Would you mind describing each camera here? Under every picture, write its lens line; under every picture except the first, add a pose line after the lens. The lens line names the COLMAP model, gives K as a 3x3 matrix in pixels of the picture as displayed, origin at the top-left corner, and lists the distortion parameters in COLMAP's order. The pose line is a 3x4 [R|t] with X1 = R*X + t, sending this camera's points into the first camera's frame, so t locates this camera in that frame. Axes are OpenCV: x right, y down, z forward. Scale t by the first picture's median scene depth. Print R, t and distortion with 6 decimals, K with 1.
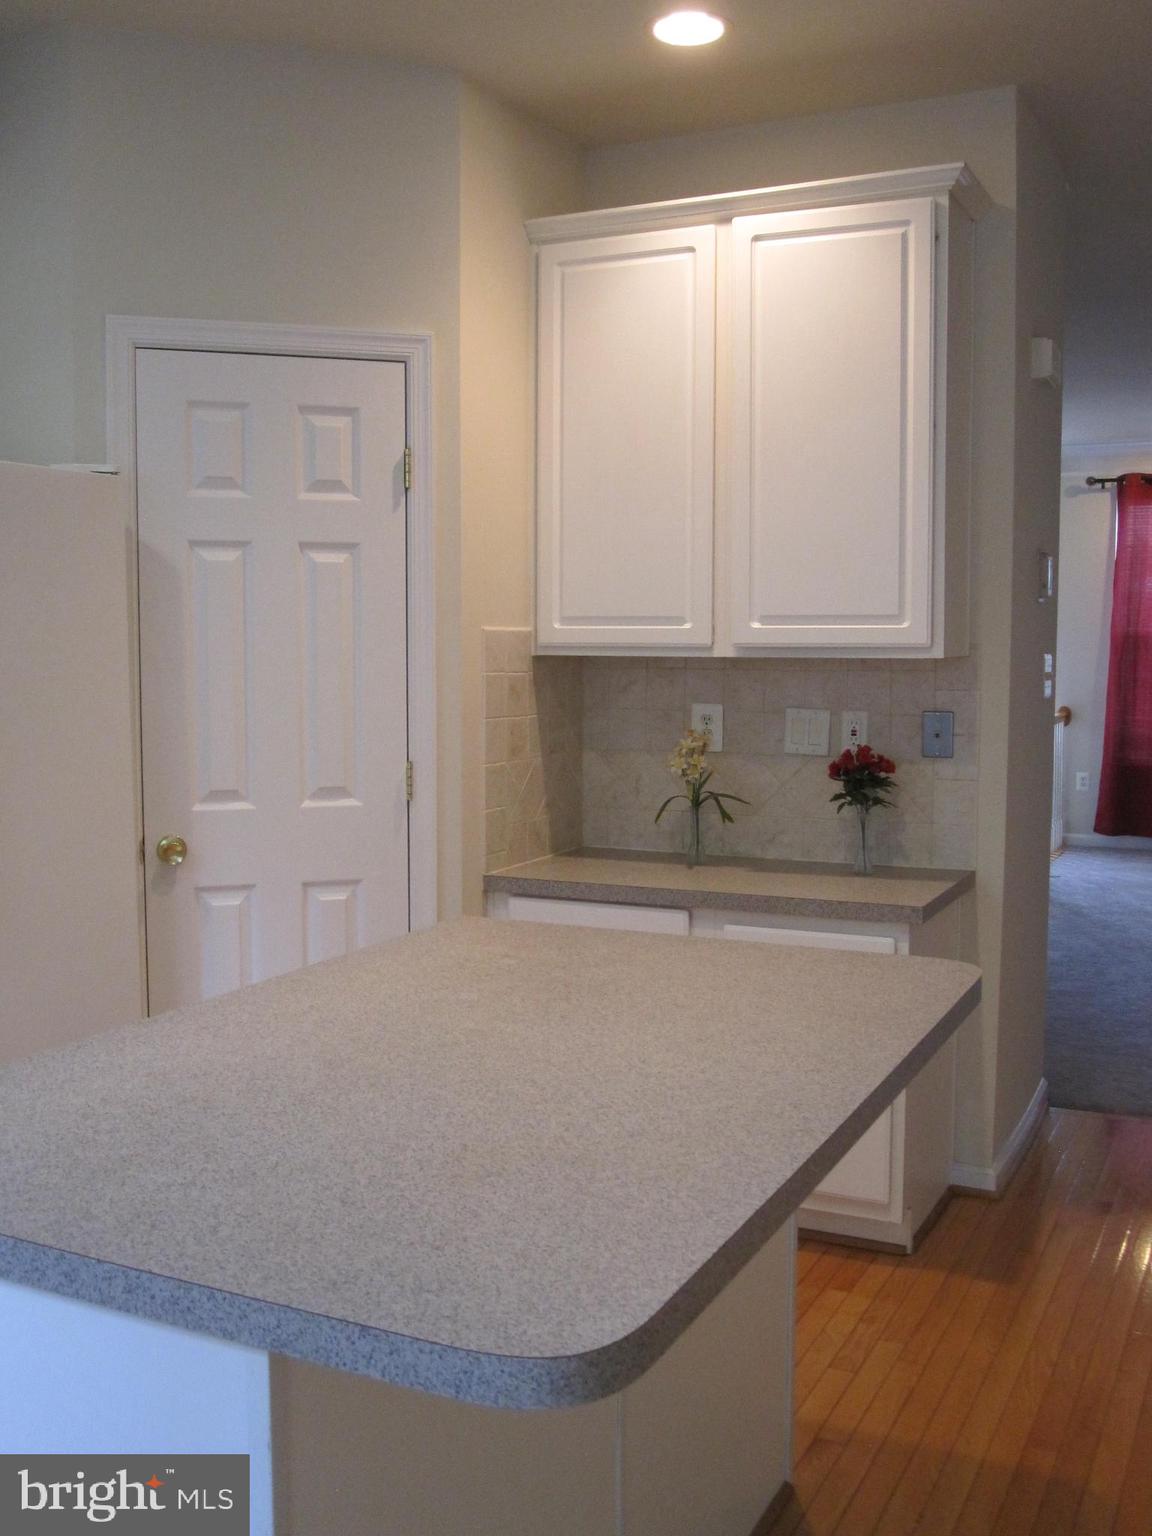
lens RADIAL K [[1505.2, 0, 576.0], [0, 1505.2, 768.0], [0, 0, 1]] dist [-0.094373, 0.033756]
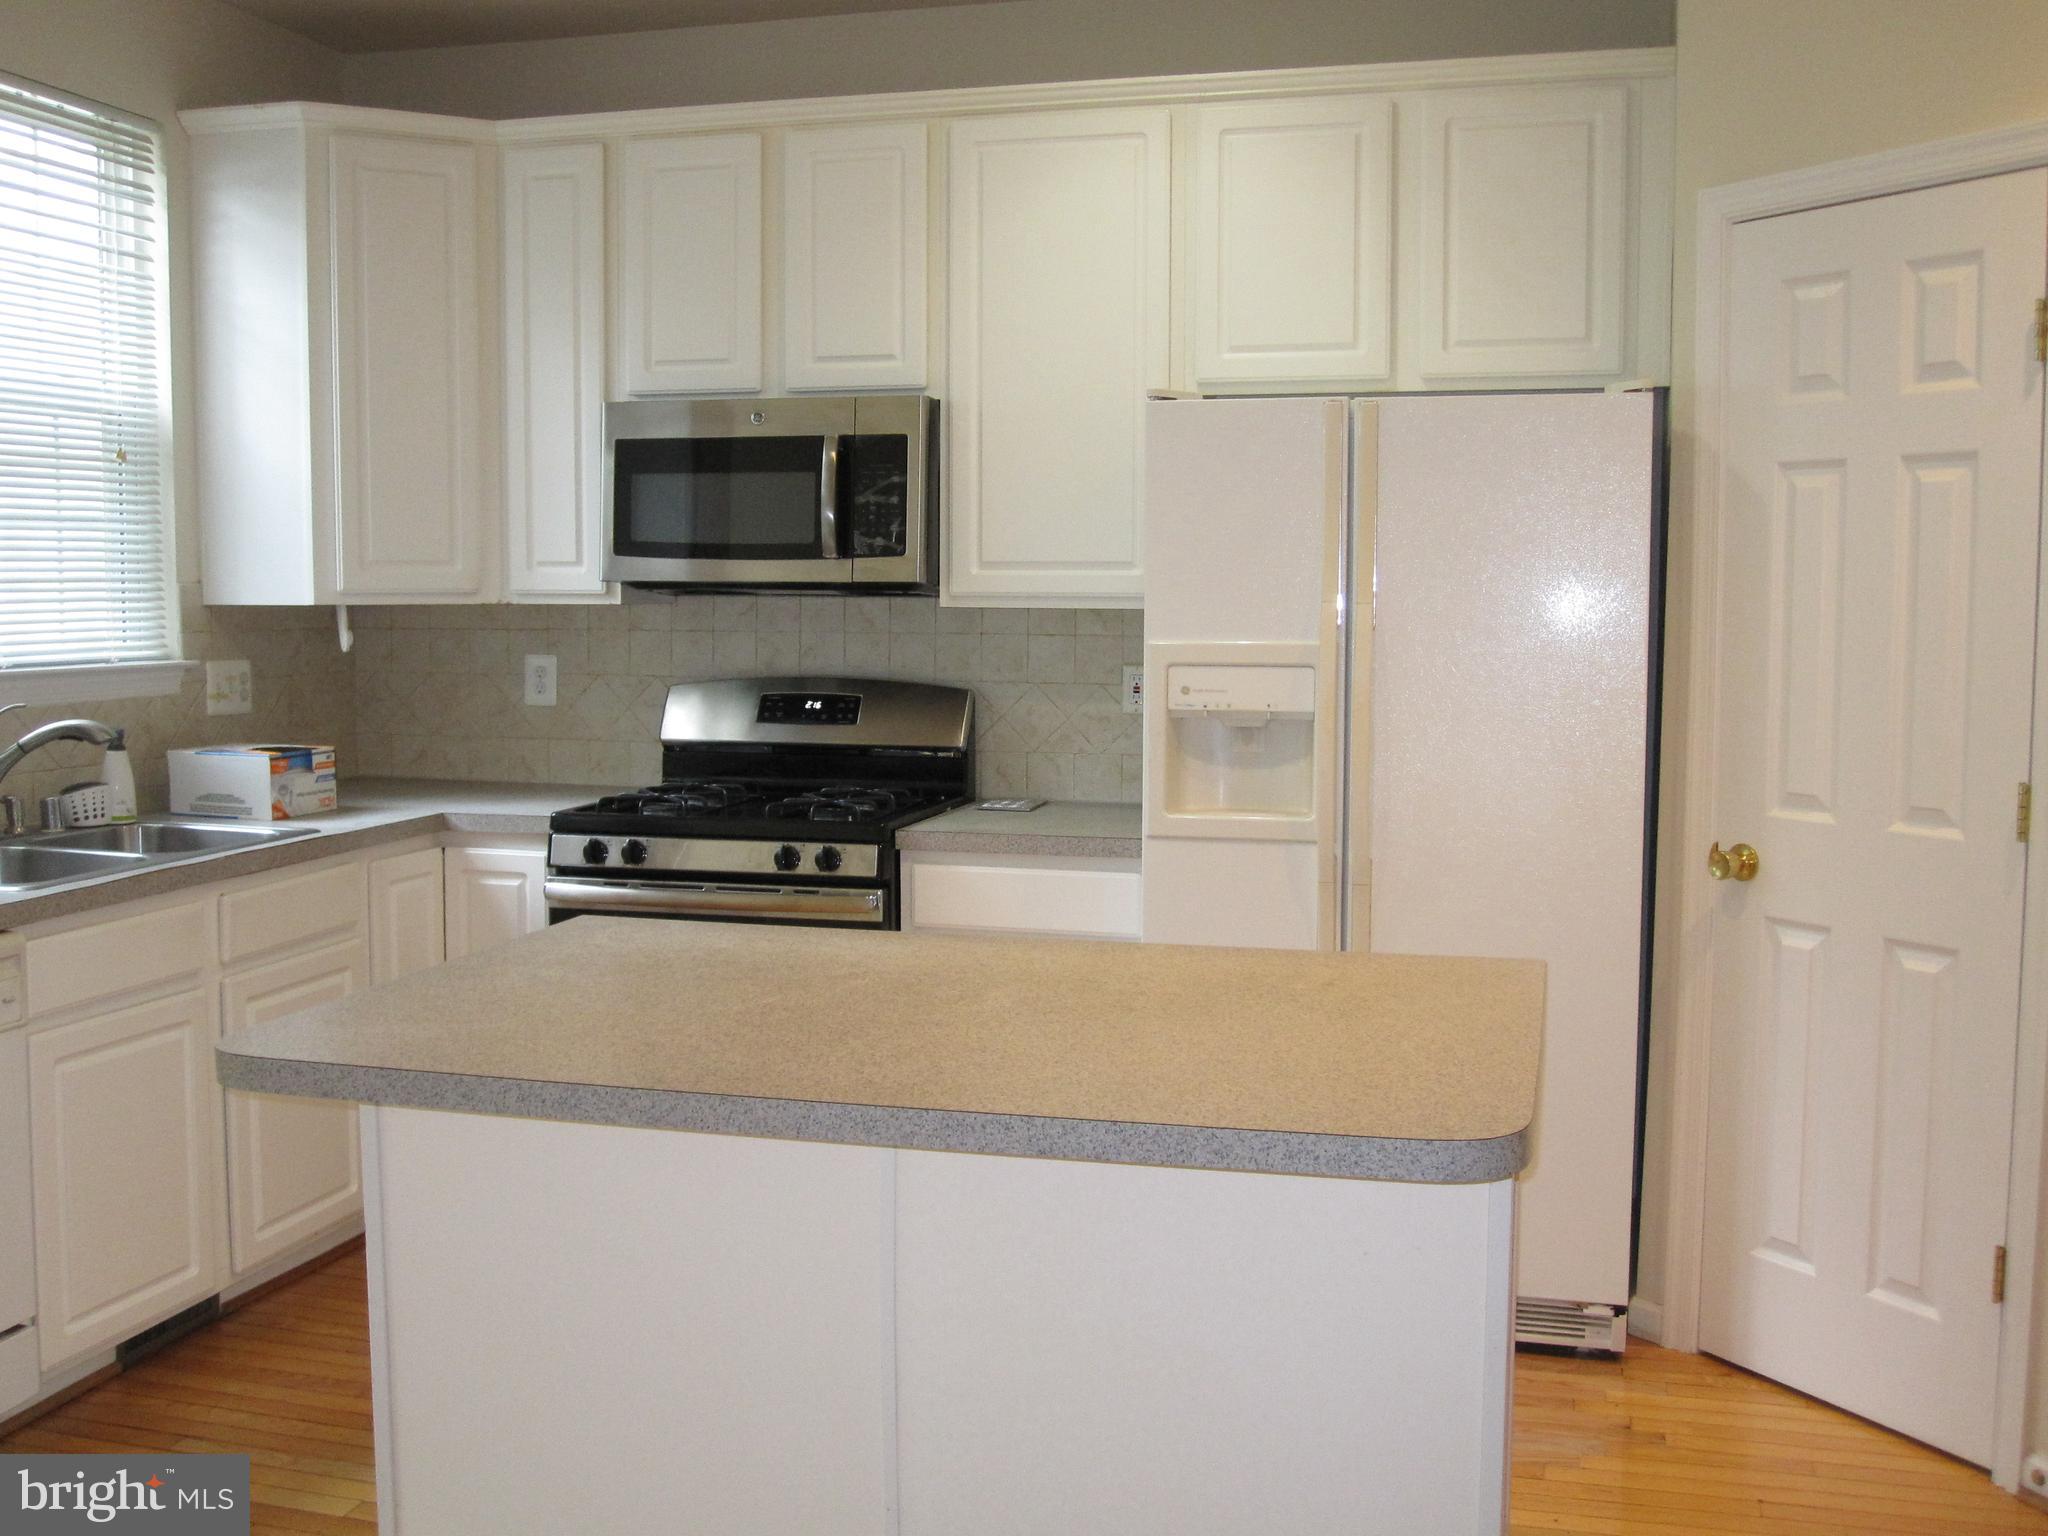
lens RADIAL K [[2006.9, 0, 1024.0], [0, 2006.9, 768.0], [0, 0, 1]] dist [-0.094373, 0.033756]
pose [[0.187818, 0.085558, -0.978470, 0.652909], [-0.085266, 0.993858, 0.070537, -0.034376], [0.978496, 0.070182, 0.193959, 0.423895]]
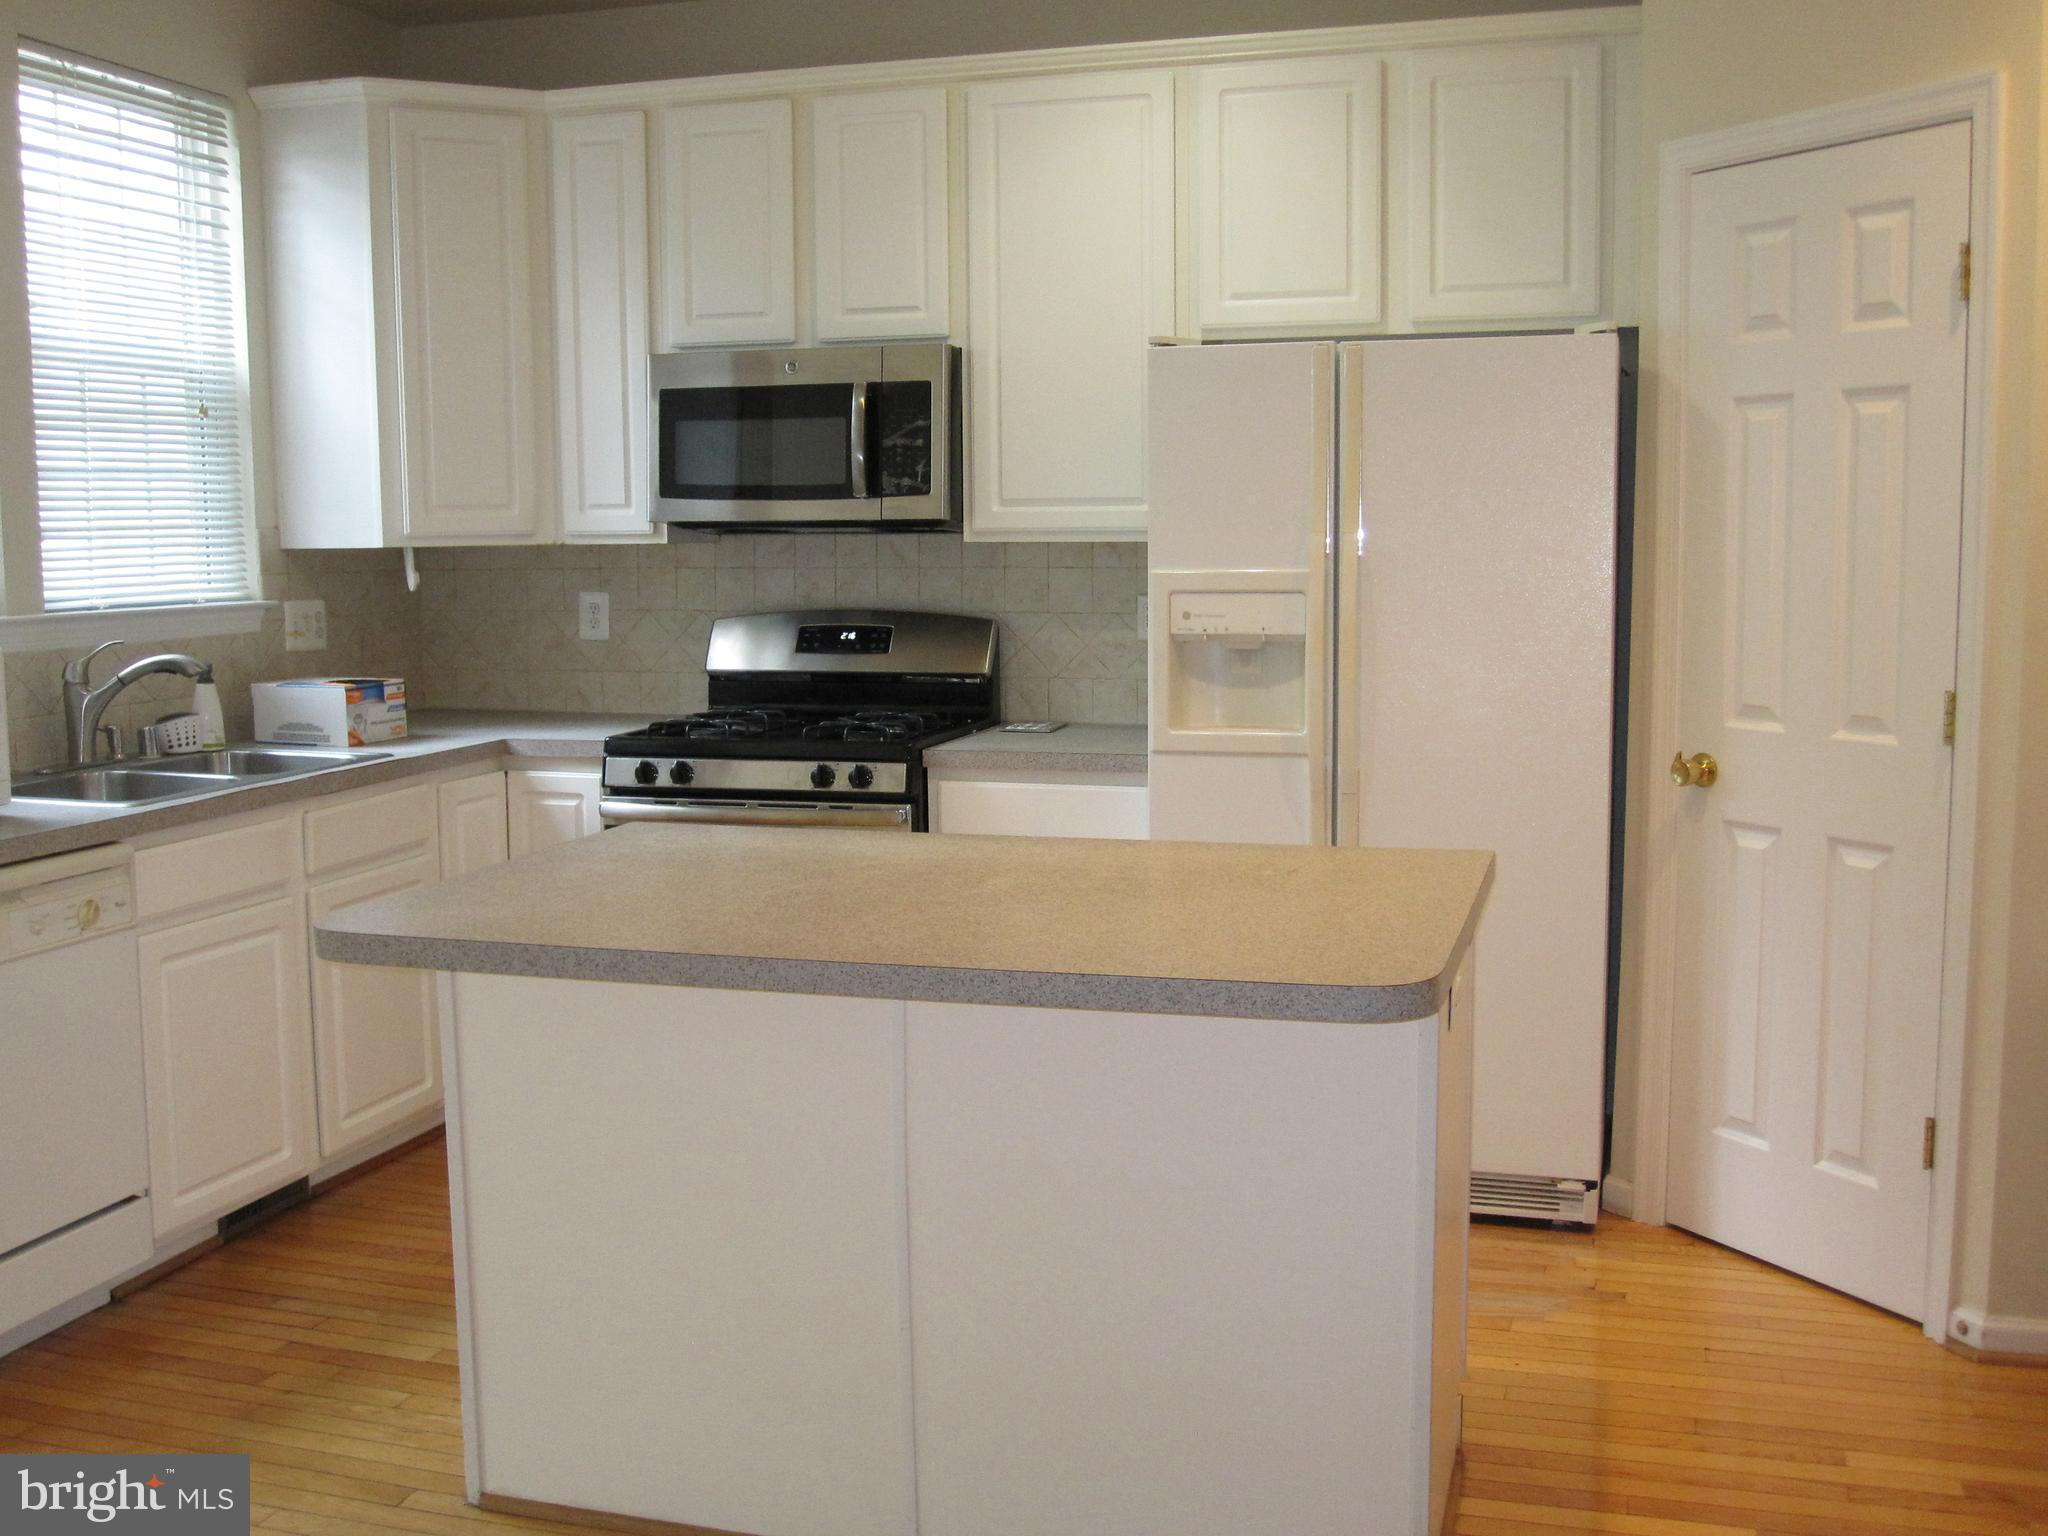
lens RADIAL K [[2006.9, 0, 1024.0], [0, 2006.9, 768.0], [0, 0, 1]] dist [-0.094373, 0.033756]
pose [[0.161207, 0.112540, -0.980483, 0.746604], [-0.073916, 0.992064, 0.101716, -0.030954], [0.984149, 0.056076, 0.168246, 0.431032]]
